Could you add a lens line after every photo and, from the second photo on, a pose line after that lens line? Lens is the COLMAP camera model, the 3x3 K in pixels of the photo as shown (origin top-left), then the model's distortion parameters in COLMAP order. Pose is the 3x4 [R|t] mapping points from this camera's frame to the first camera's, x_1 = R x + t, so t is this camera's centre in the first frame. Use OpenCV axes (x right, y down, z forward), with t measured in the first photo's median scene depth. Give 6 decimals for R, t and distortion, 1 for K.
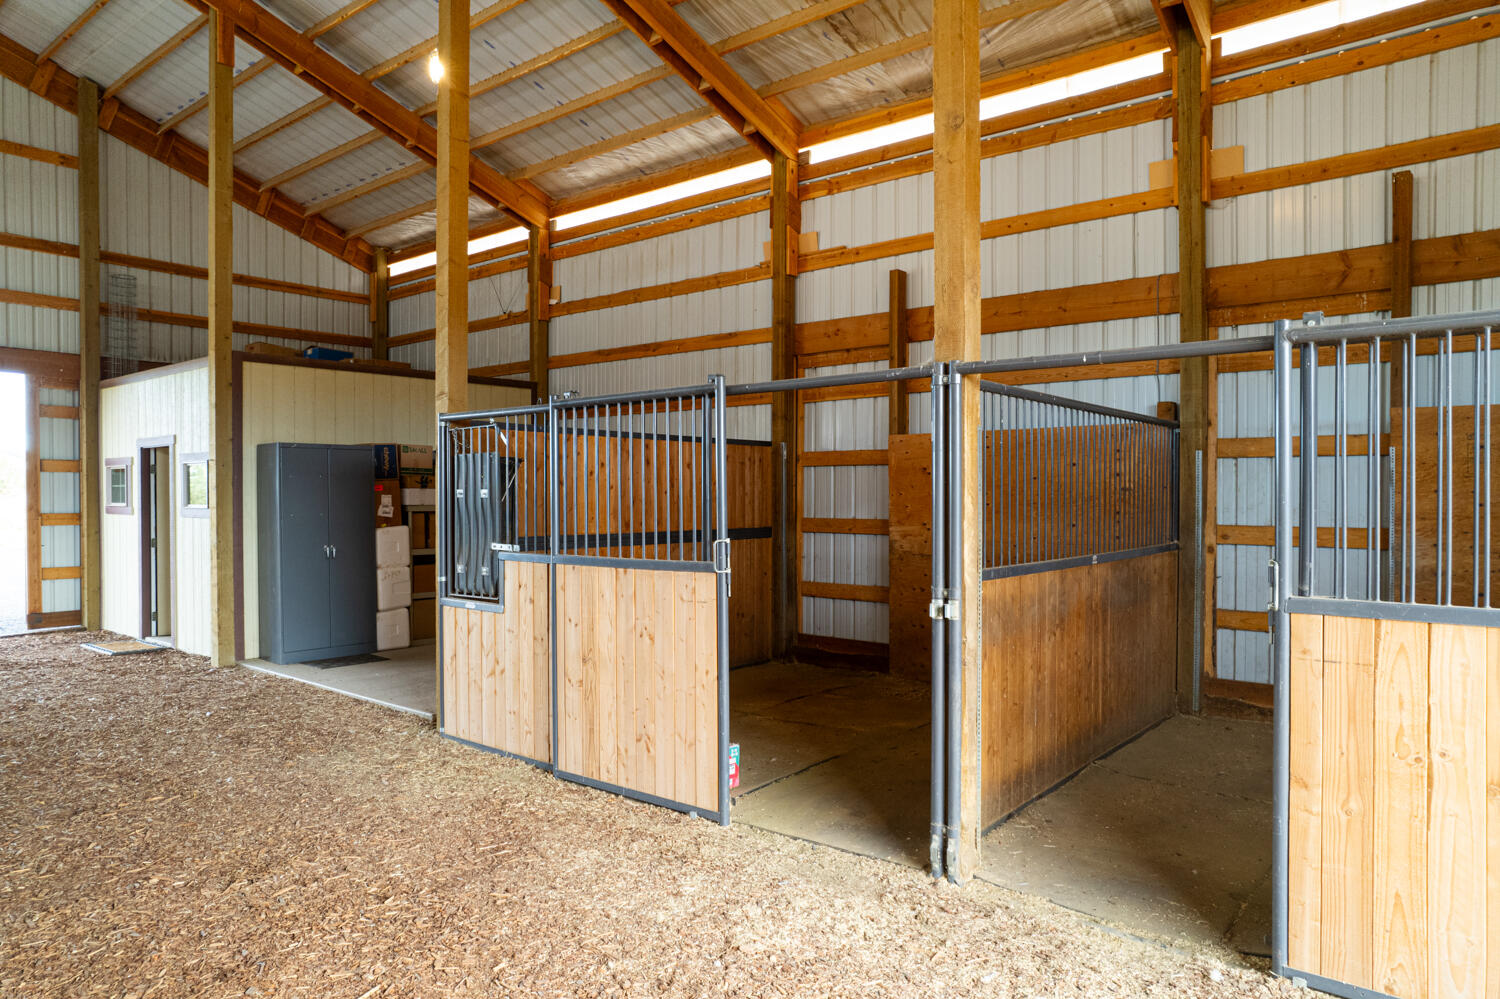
lens RADIAL K [[969.4, 0, 754.4], [0, 969.4, 488.8], [0, 0, 1]] dist [-0.070139, 0.054401]
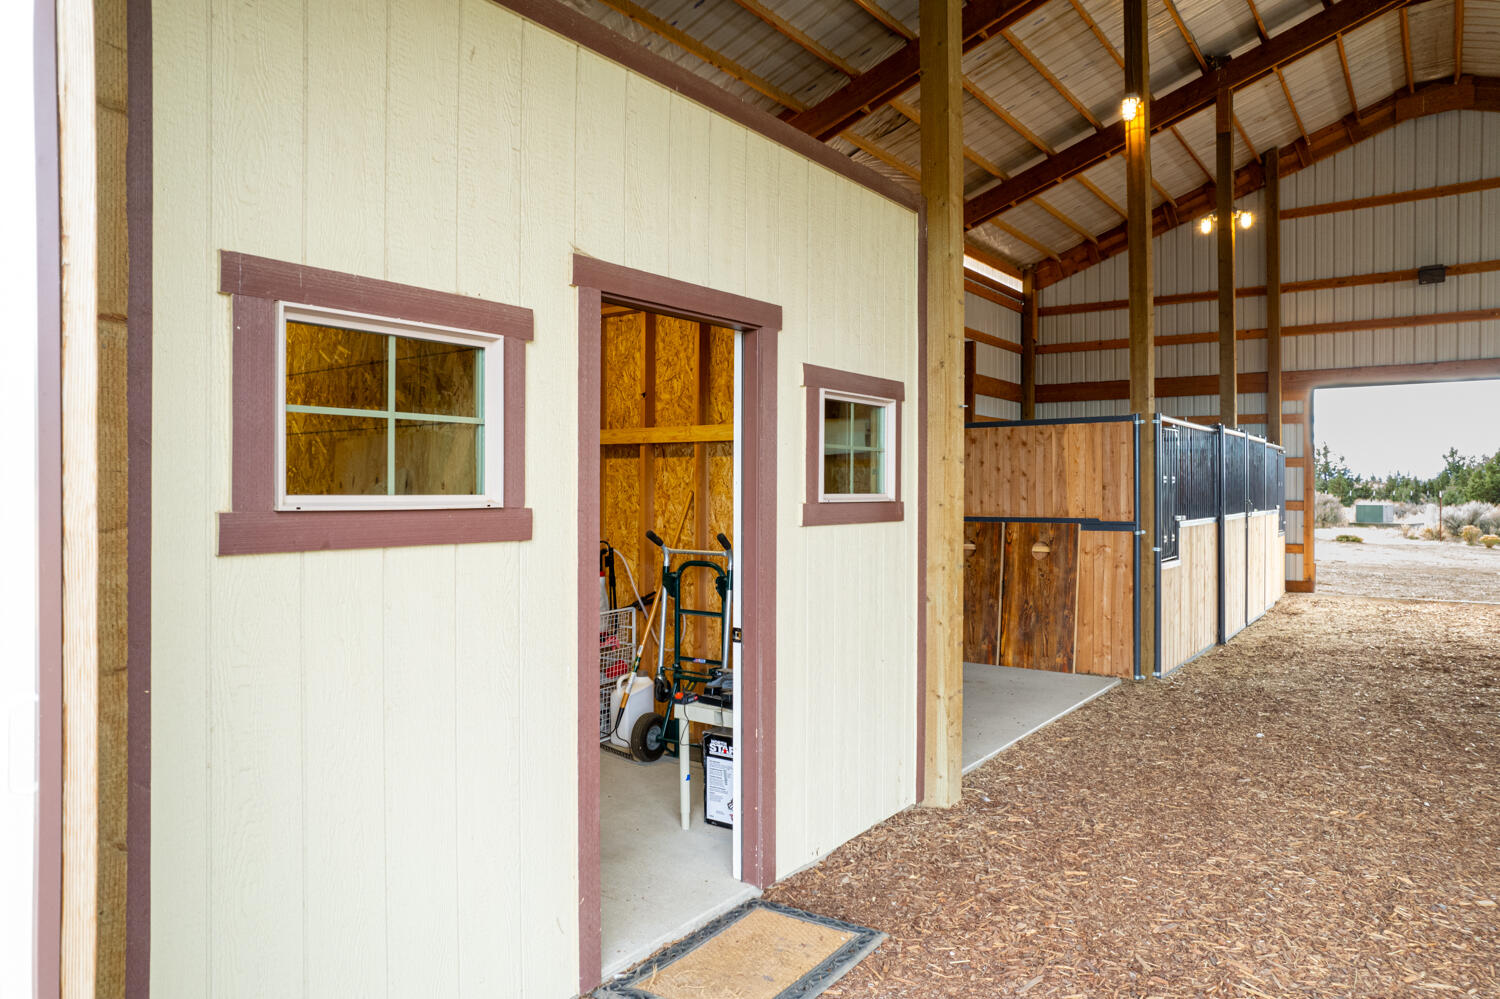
lens RADIAL K [[969.4, 0, 754.4], [0, 969.4, 488.8], [0, 0, 1]] dist [-0.070139, 0.054401]
pose [[-0.055879, 0.001091, 0.998437, -1.135873], [-0.005042, 0.999986, -0.001375, 0.015750], [-0.998425, -0.005111, -0.055873, 1.189540]]
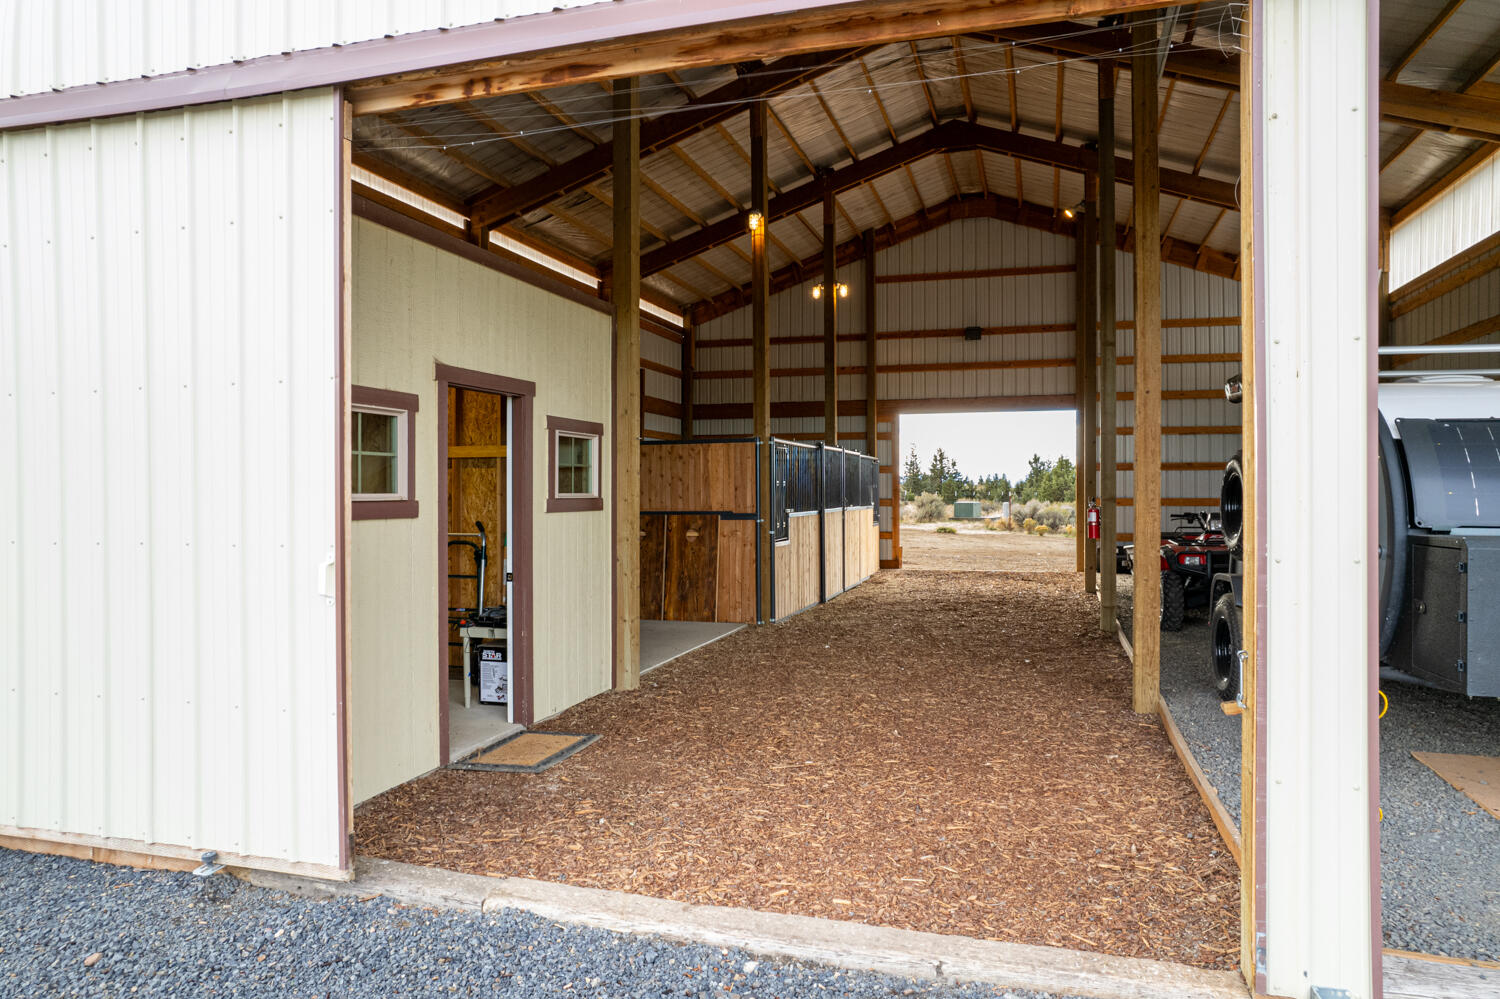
lens RADIAL K [[969.4, 0, 754.4], [0, 969.4, 488.8], [0, 0, 1]] dist [-0.070139, 0.054401]
pose [[-0.385496, 0.004420, 0.922699, -1.447465], [-0.000522, 0.999987, -0.005008, 0.017694], [-0.922710, -0.002412, -0.385488, 1.283362]]
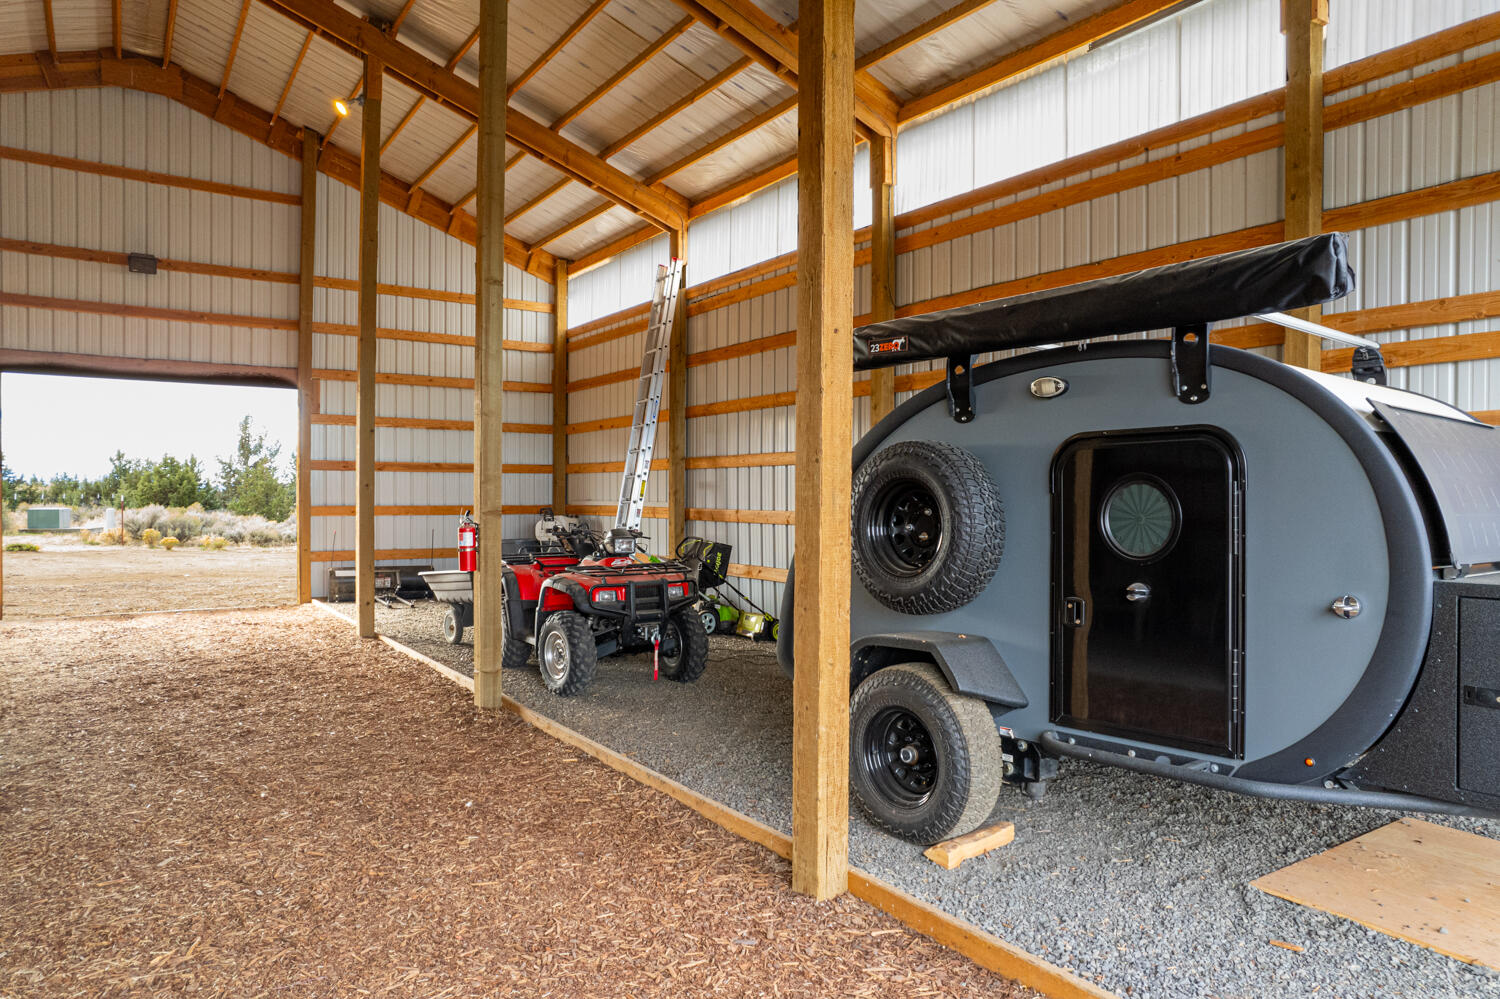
lens RADIAL K [[963.0, 0, 755.7], [0, 963.0, 507.2], [0, 0, 1]] dist [-0.067237, 0.062027]
pose [[-0.960372, -0.005476, 0.278666, -0.957967], [-0.002895, 0.999949, 0.009672, 0.011899], [-0.278705, 0.008482, -0.960339, 1.127134]]
